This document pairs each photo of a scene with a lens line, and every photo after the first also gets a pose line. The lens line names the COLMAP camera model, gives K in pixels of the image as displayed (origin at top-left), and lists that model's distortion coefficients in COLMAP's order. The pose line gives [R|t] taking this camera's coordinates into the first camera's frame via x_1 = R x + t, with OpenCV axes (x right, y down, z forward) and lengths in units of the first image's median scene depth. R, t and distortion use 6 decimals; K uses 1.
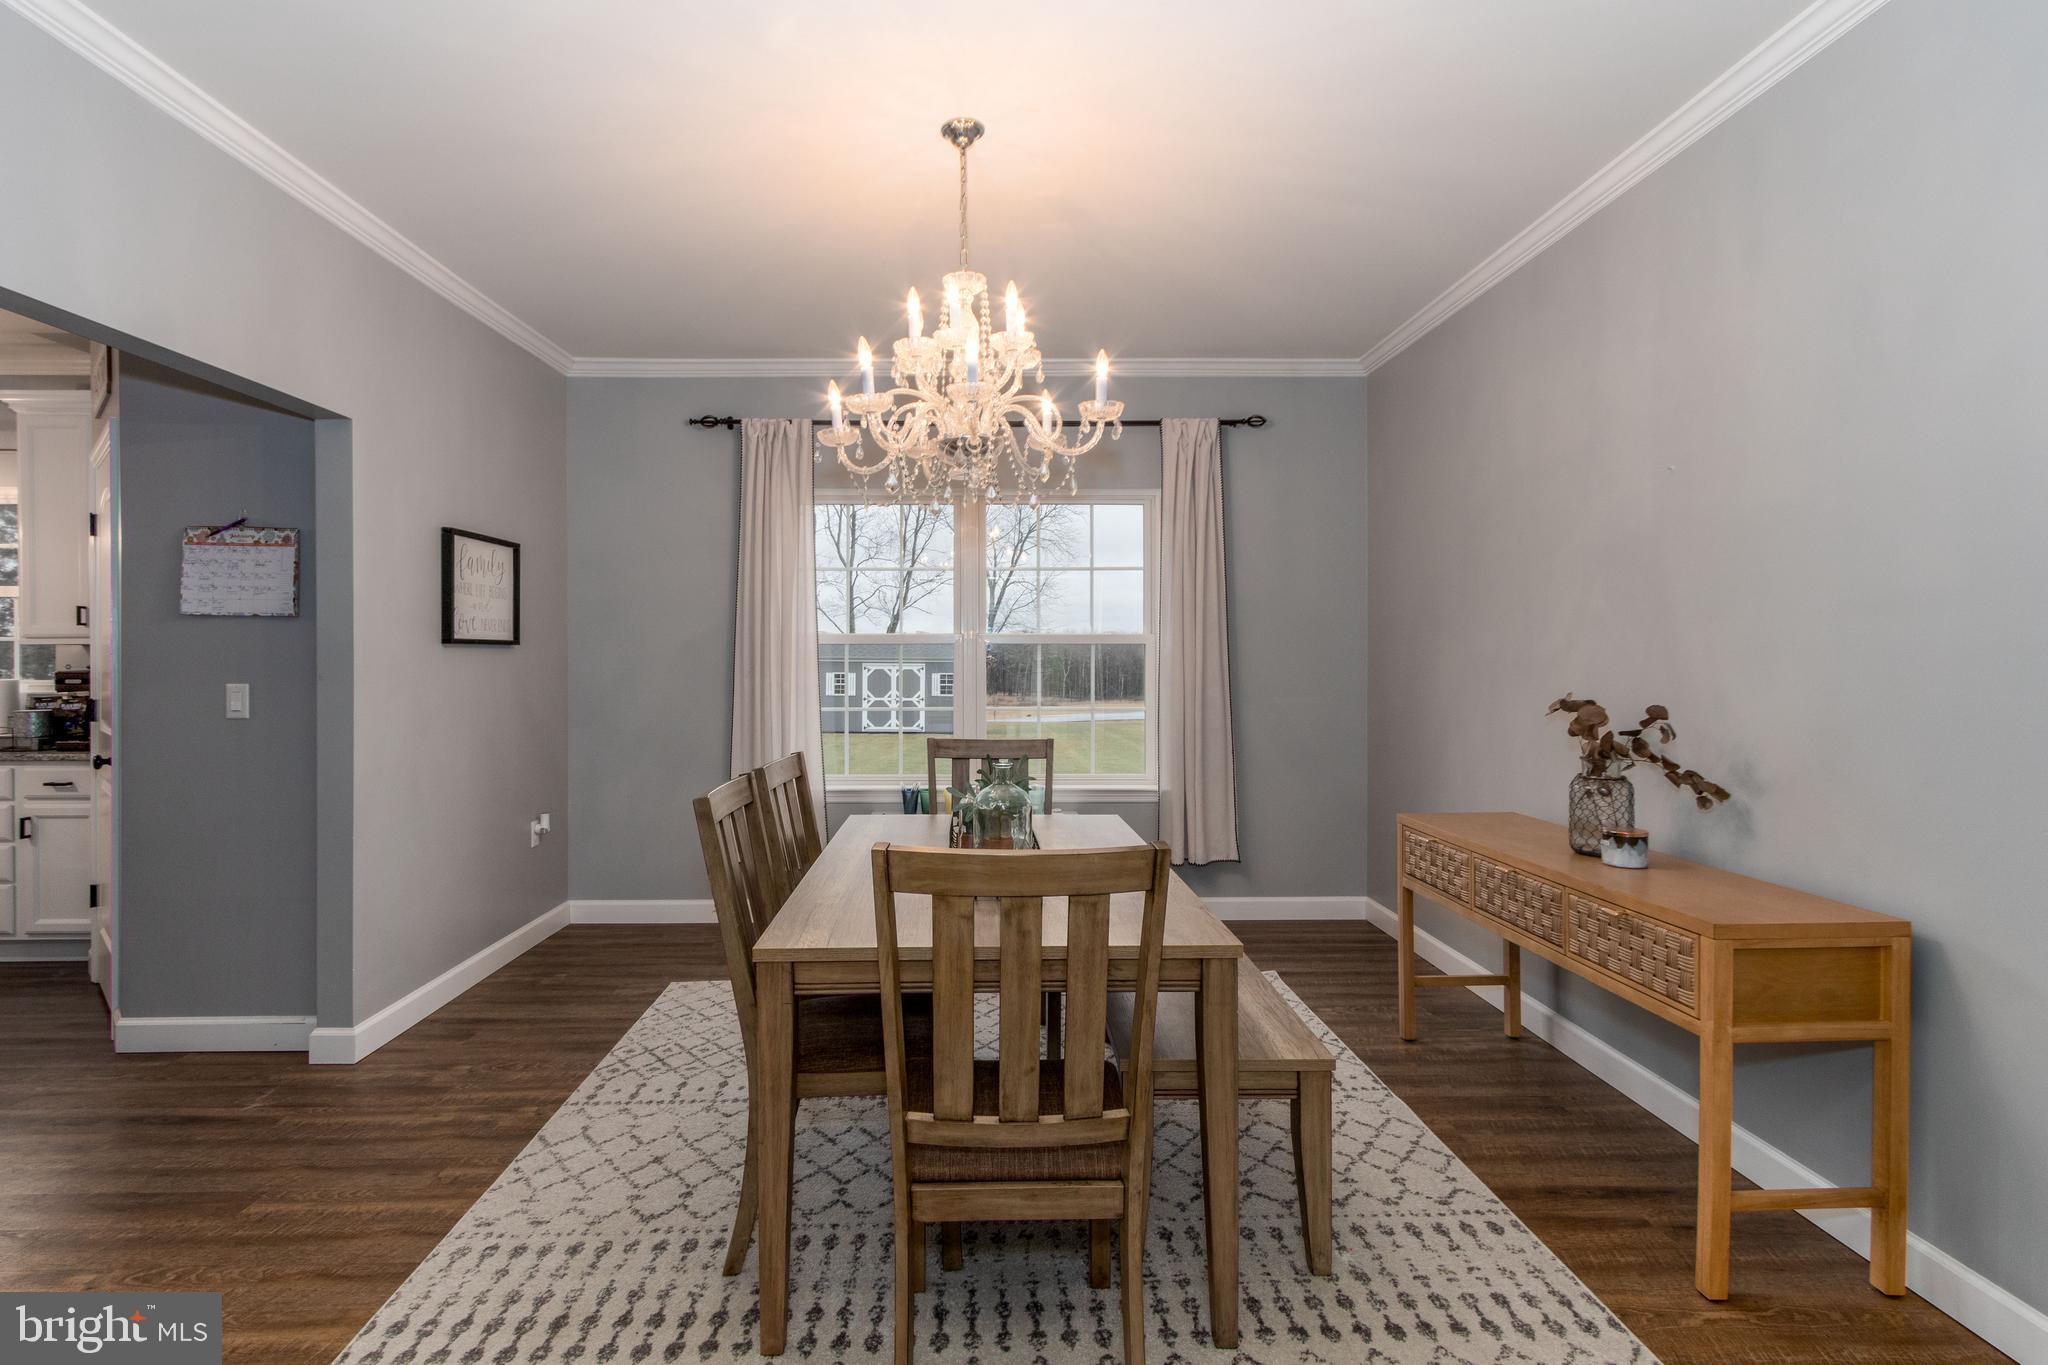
lens RADIAL K [[1017.9, 0, 1013.2], [0, 1017.9, 656.6], [0, 0, 1]] dist [-0.011492, 0.003450]
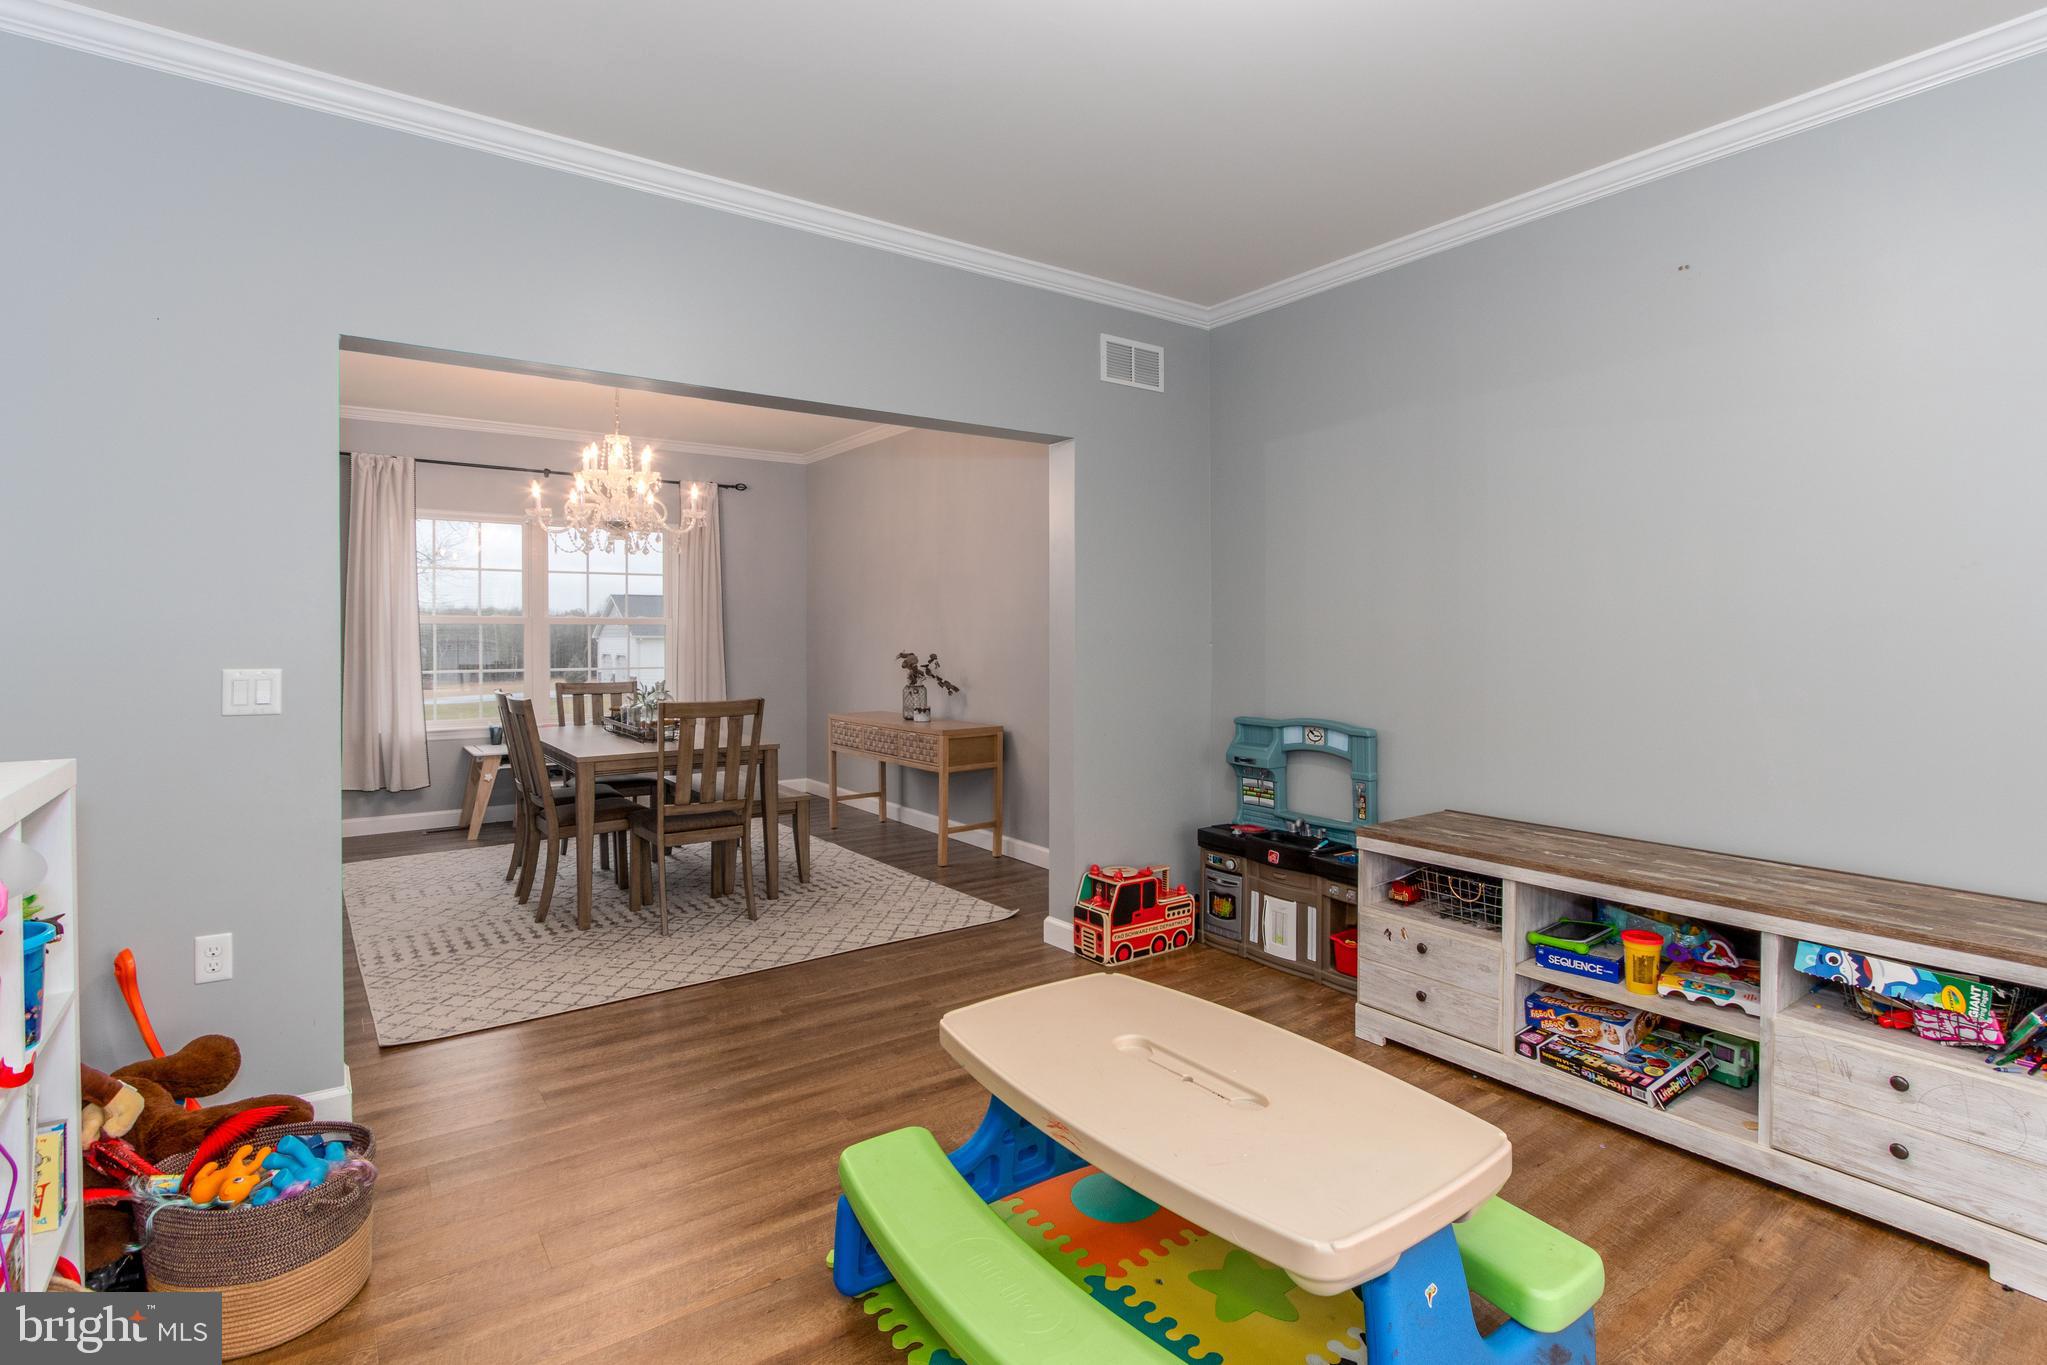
lens RADIAL K [[1017.4, 0, 1041.2], [0, 1017.4, 636.5], [0, 0, 1]] dist [-0.011492, 0.003450]
pose [[0.832036, -0.000748, 0.554721, -0.485243], [-0.002027, 0.999988, 0.004389, -0.004221], [-0.554718, -0.004776, 0.832025, -1.133467]]
